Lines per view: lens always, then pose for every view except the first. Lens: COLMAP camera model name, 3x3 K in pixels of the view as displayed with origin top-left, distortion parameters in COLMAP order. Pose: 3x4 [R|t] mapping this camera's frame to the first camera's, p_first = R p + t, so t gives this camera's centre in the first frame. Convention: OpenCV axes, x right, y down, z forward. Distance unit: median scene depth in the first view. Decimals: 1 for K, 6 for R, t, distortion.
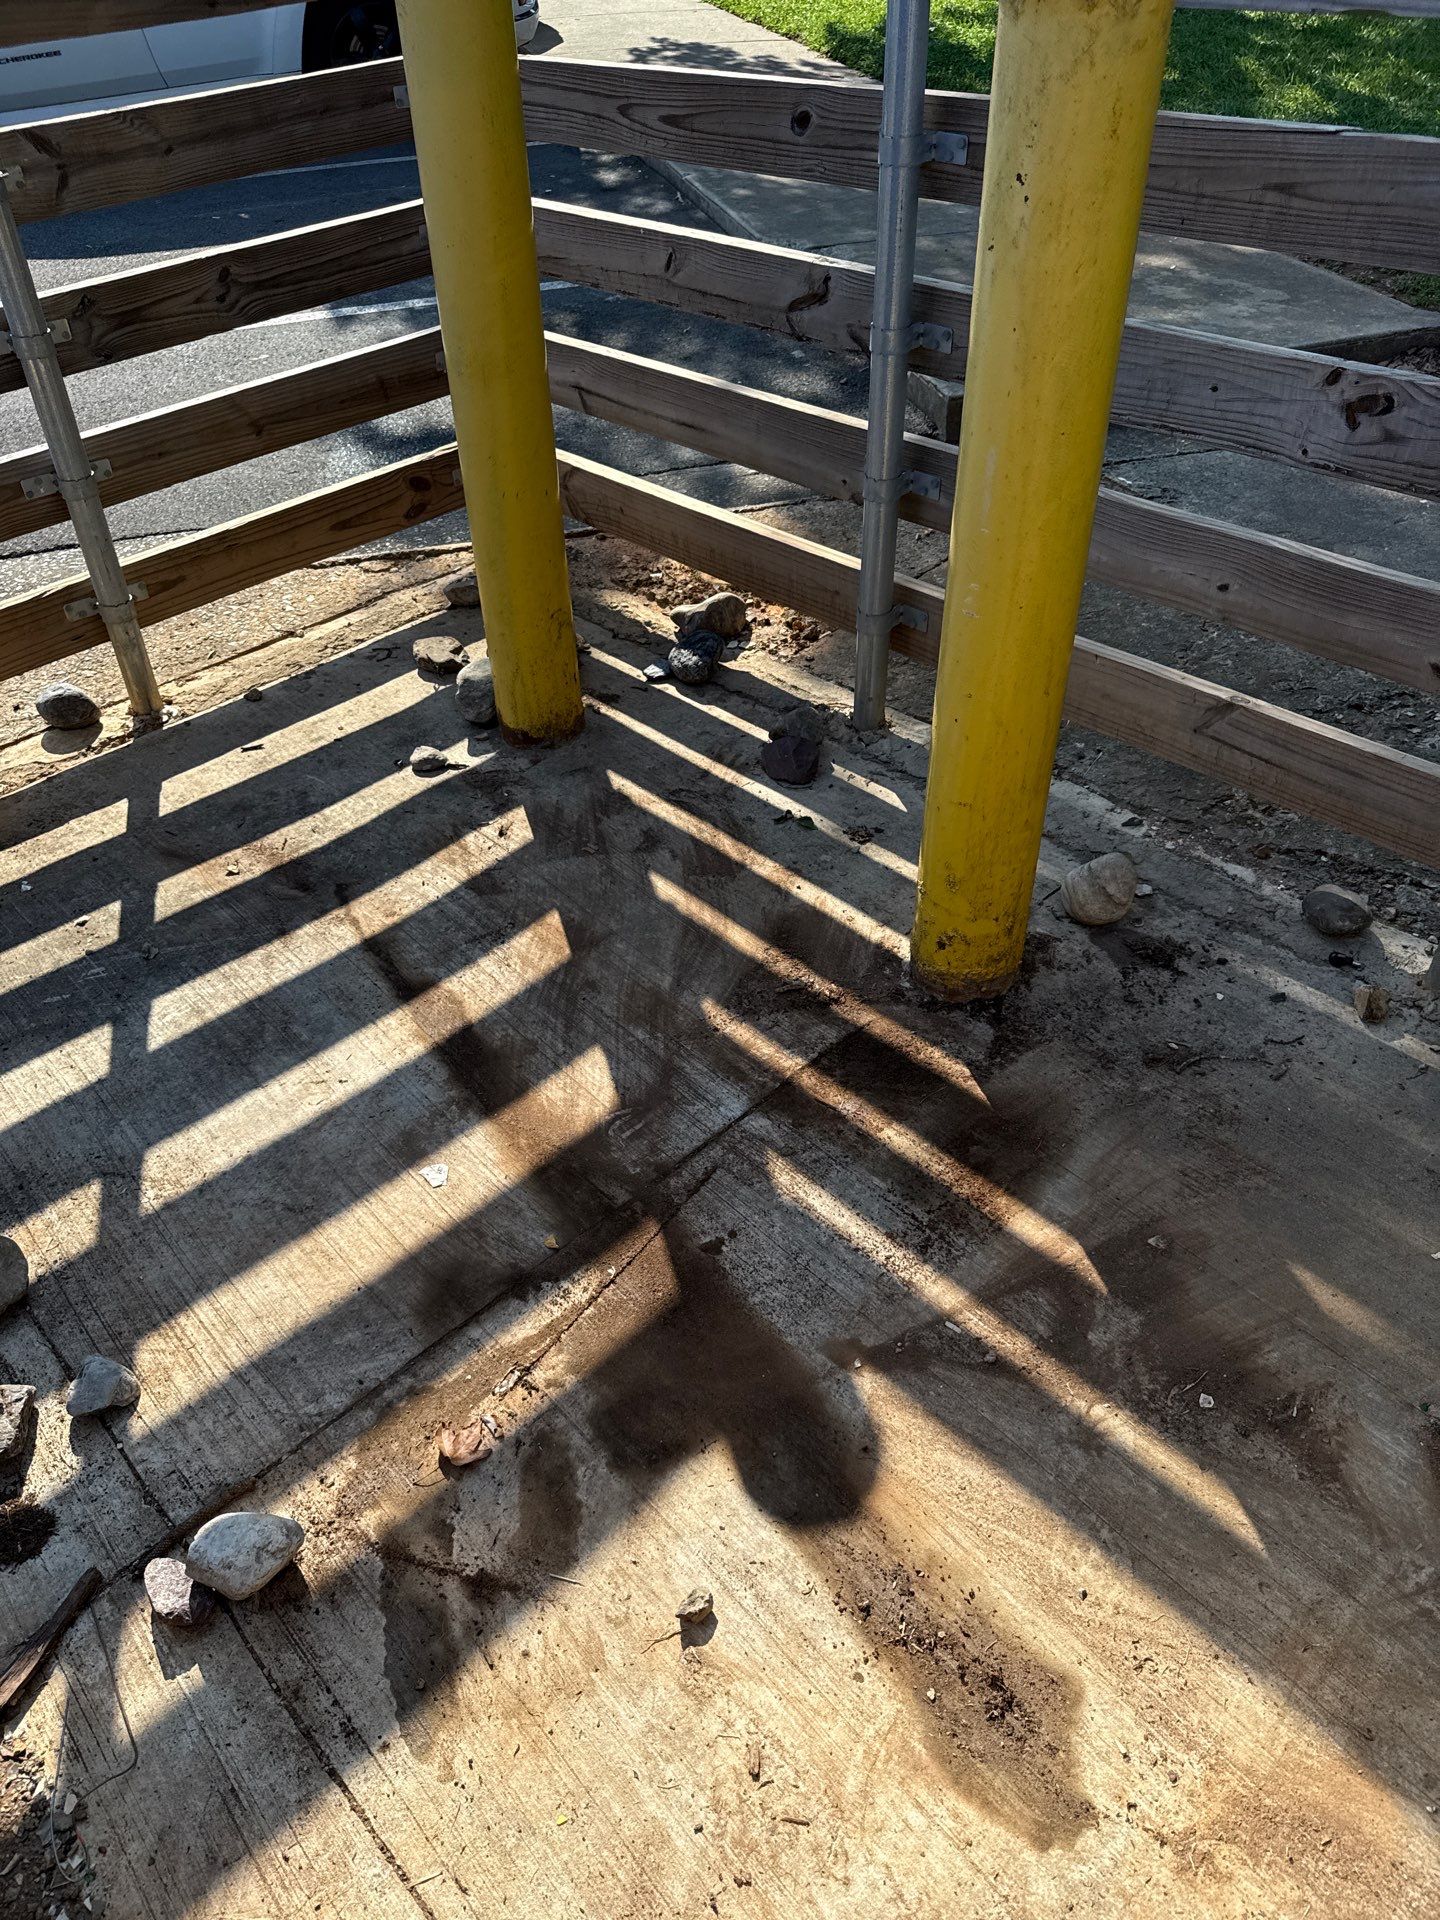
lens RADIAL K [[1444.3, 0, 722.7], [0, 1444.3, 974.0], [0, 0, 1]] dist [0.048239, -0.049117]
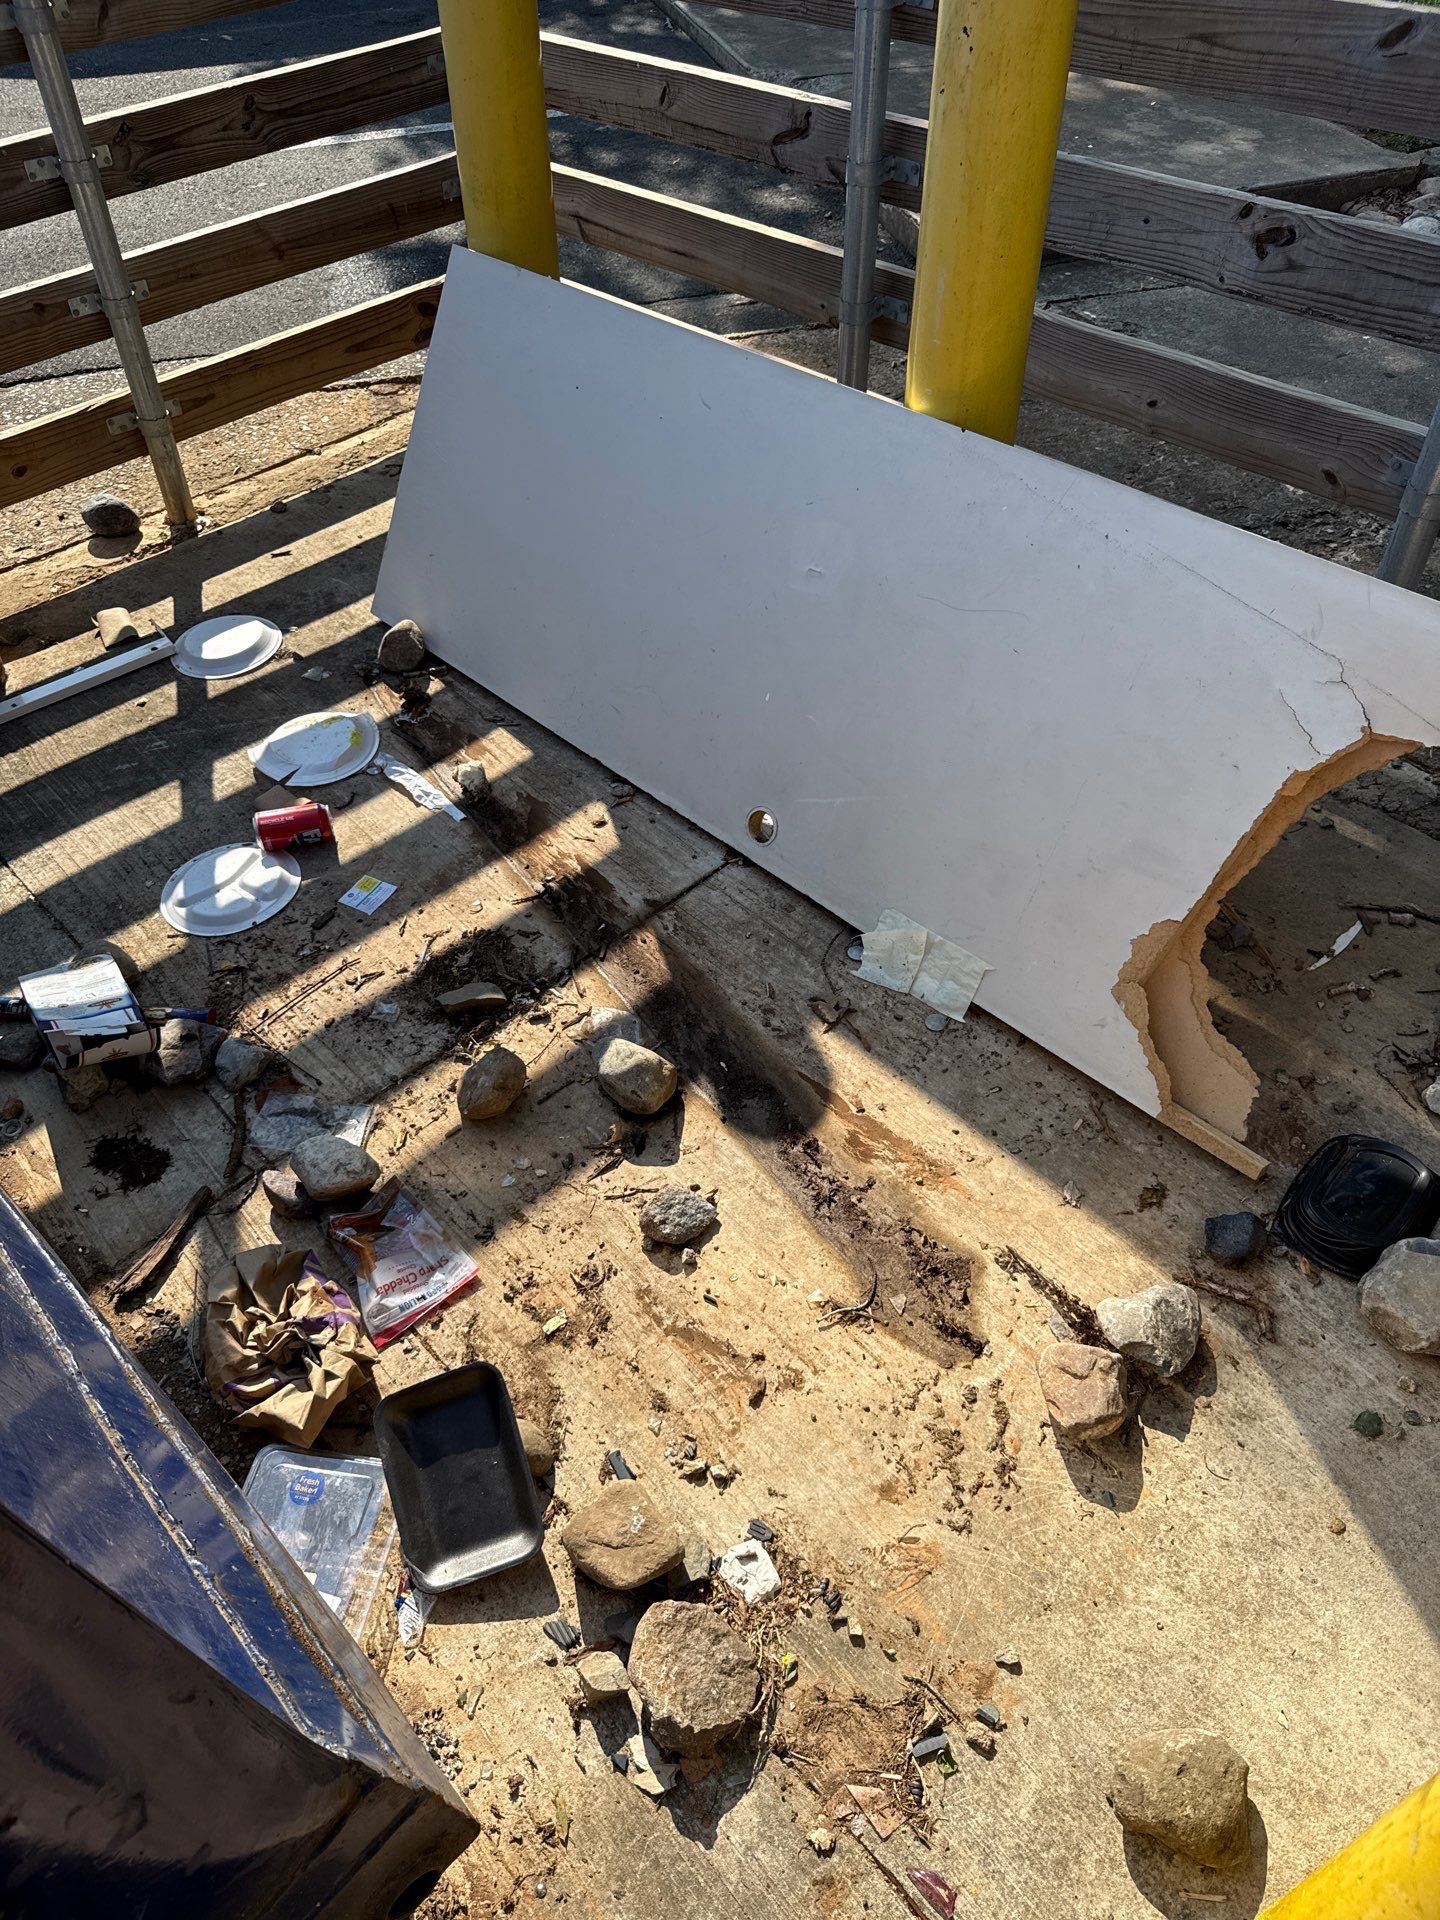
lens RADIAL K [[1444.3, 0, 716.5], [0, 1444.3, 958.4], [0, 0, 1]] dist [0.048239, -0.049117]
pose [[0.999945, 0.006891, 0.007952, -0.001555], [-0.007525, 0.996539, 0.082786, 0.060293], [-0.007354, -0.082841, 0.996536, -0.134915]]
